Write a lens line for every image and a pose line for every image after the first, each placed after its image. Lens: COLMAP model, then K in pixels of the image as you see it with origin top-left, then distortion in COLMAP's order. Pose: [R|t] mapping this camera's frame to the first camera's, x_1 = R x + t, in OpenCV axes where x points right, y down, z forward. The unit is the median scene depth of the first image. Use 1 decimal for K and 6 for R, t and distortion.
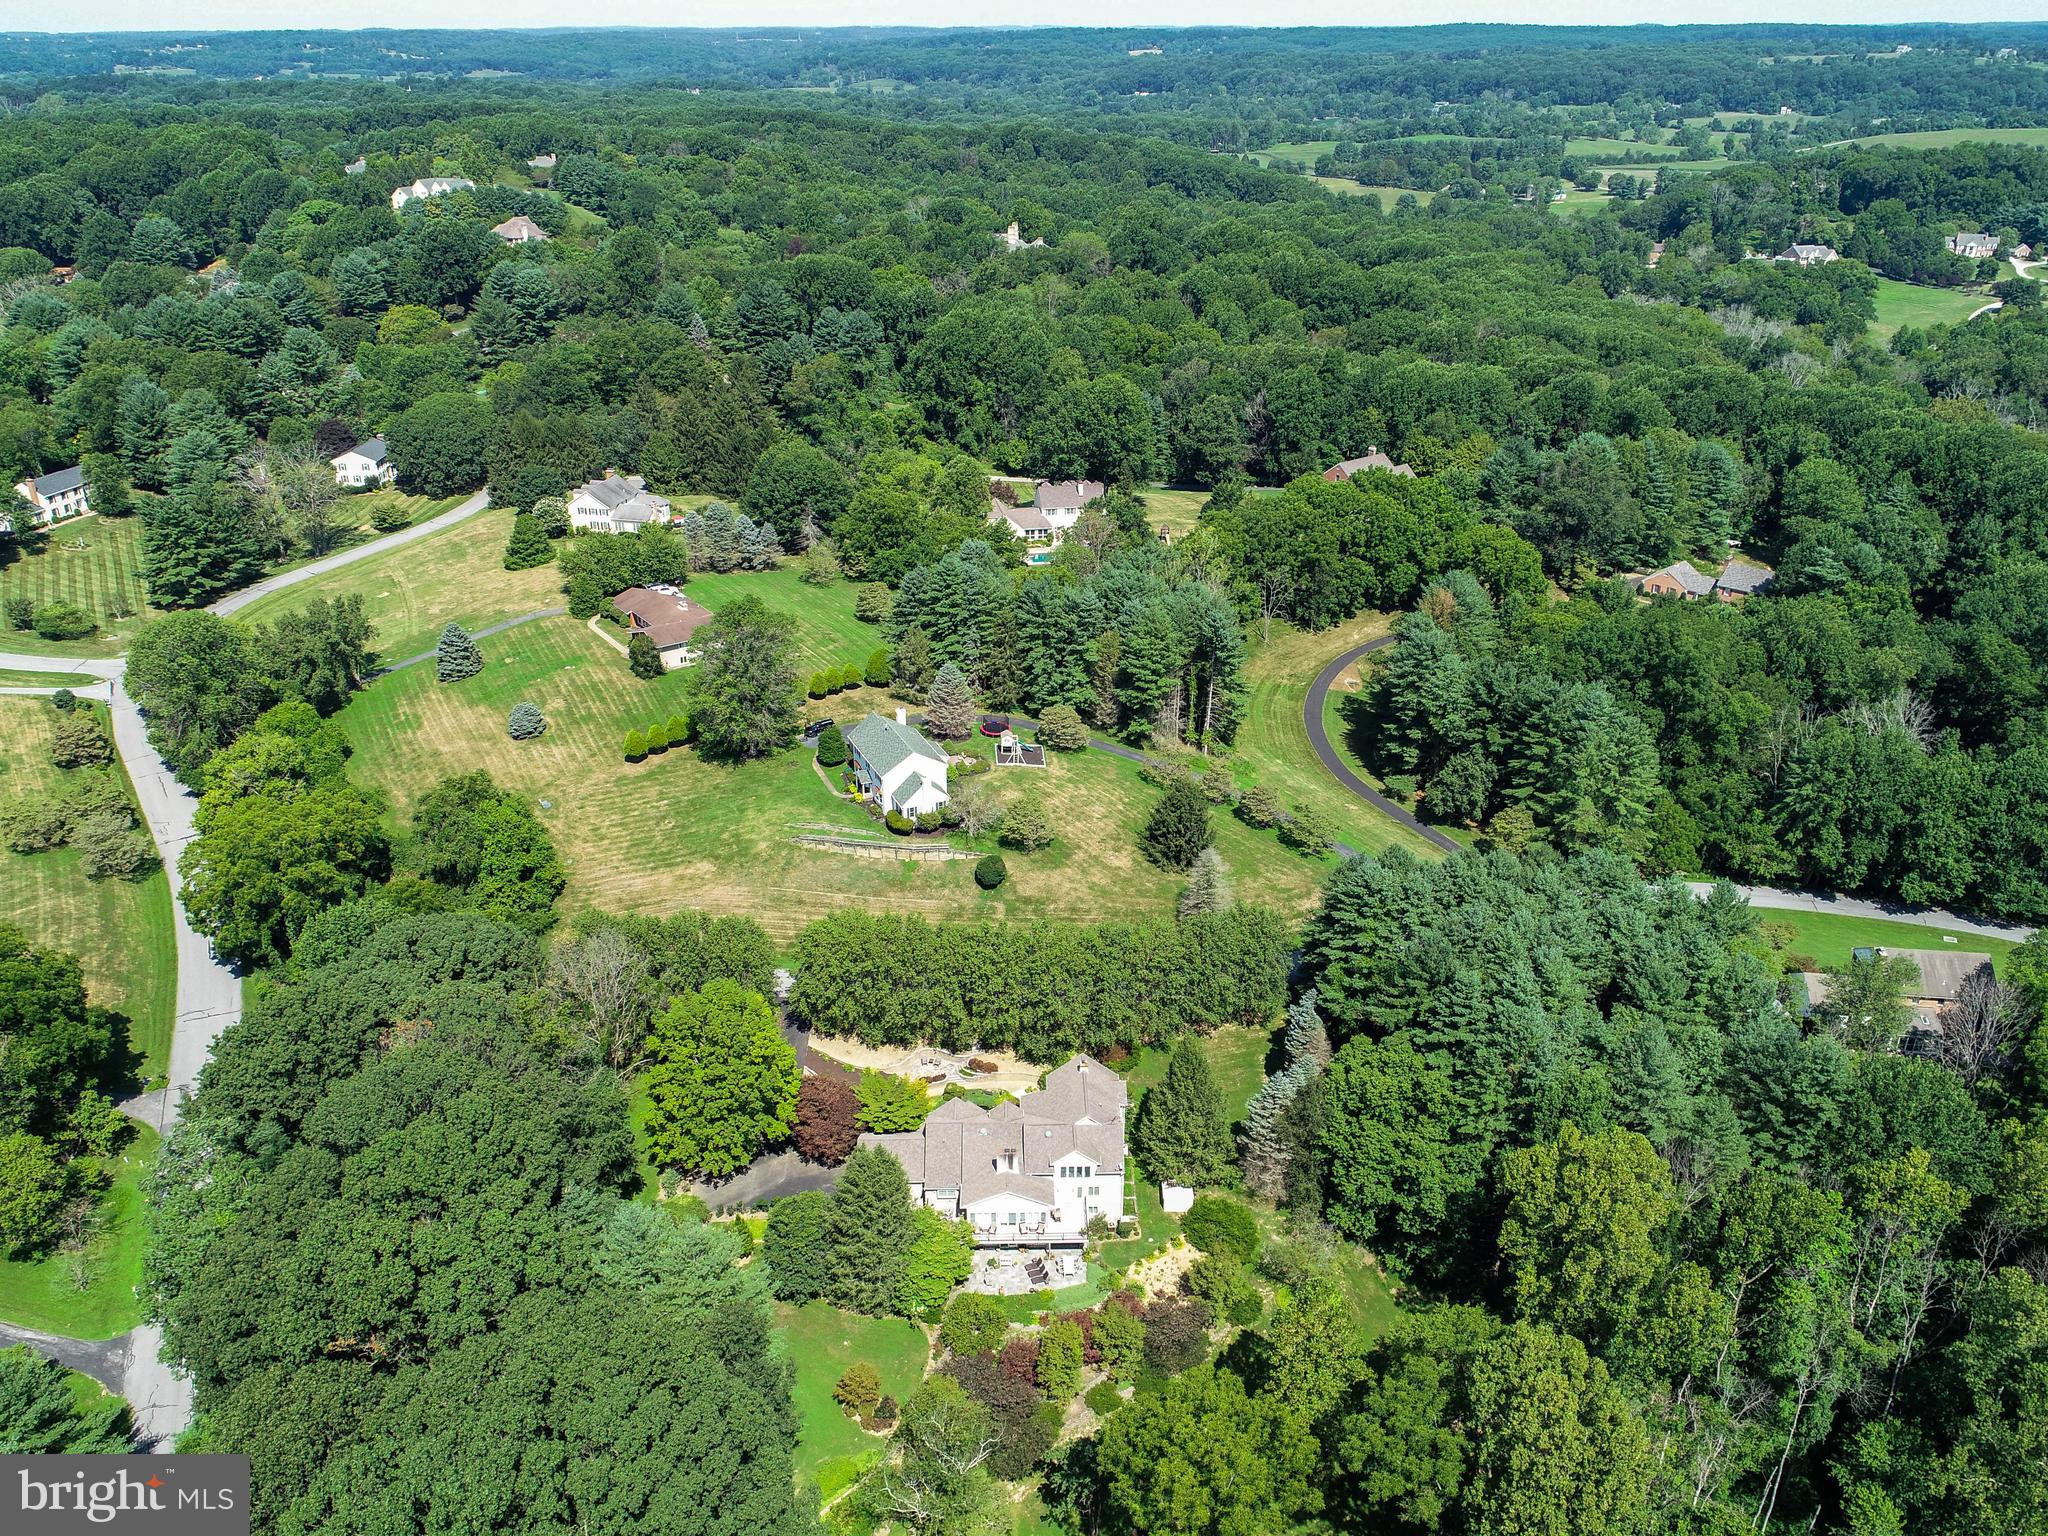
lens RADIAL K [[1542.9, 0, 1023.4], [0, 1542.9, 762.7], [0, 0, 1]] dist [-0.000445, -0.000876]
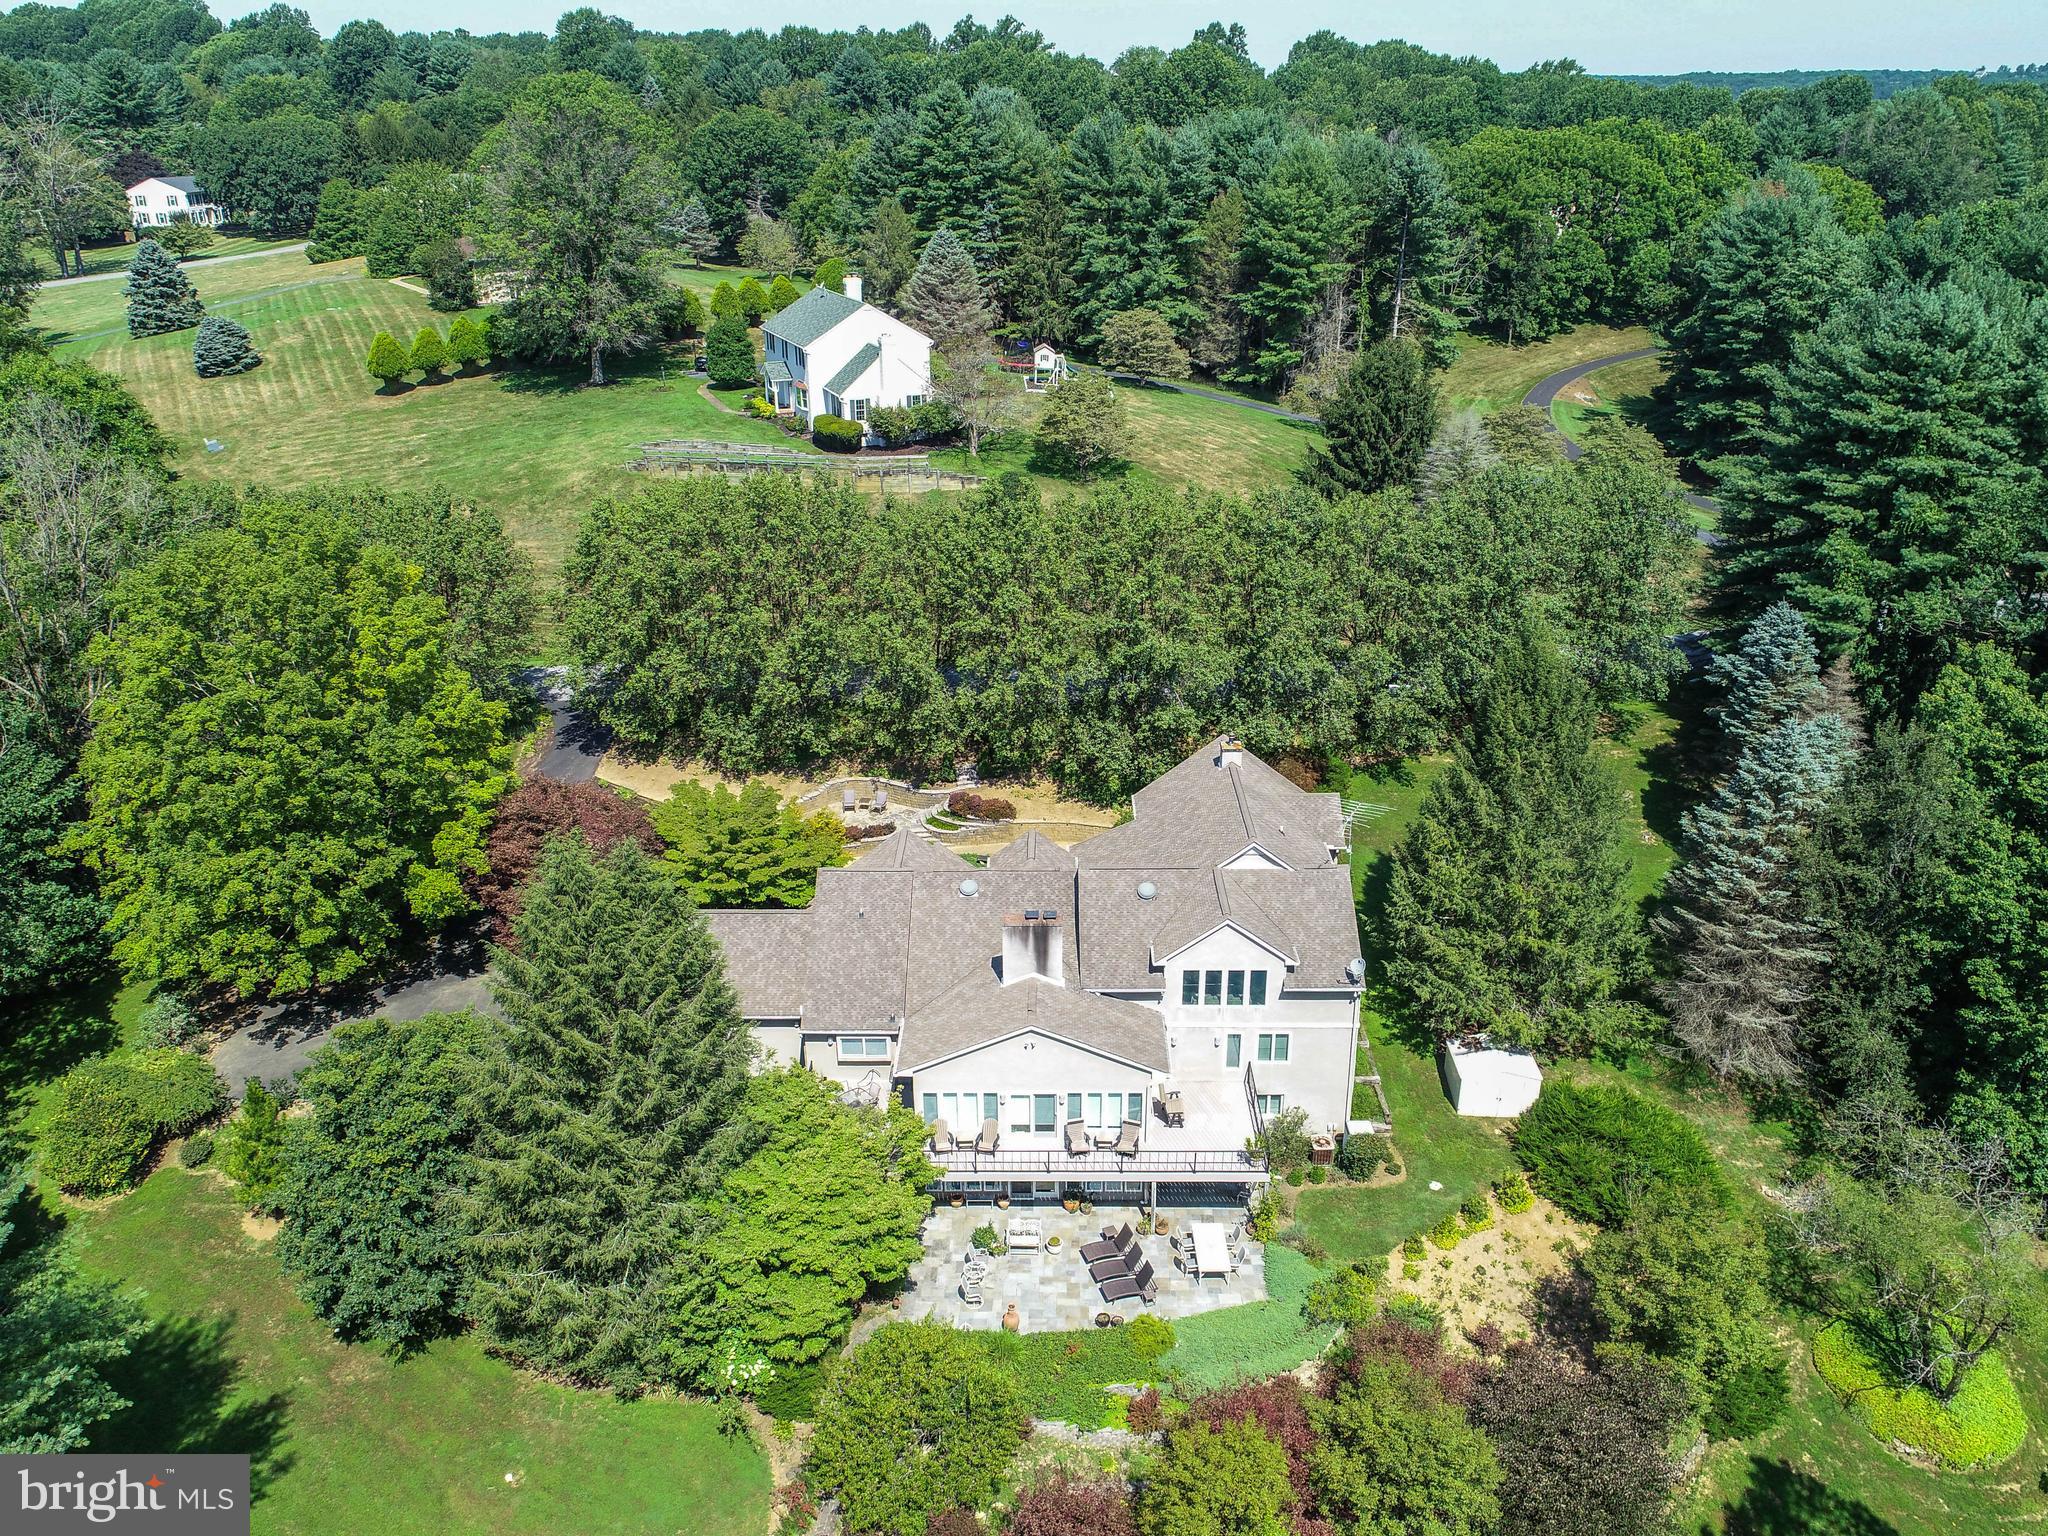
lens RADIAL K [[1542.9, 0, 1025.0], [0, 1542.9, 765.0], [0, 0, 1]] dist [-0.000445, -0.000876]
pose [[0.999642, 0.006440, -0.025967, -0.003138], [-0.007560, 0.999034, -0.043290, 0.222043], [0.025663, 0.043471, 0.998725, 0.620822]]
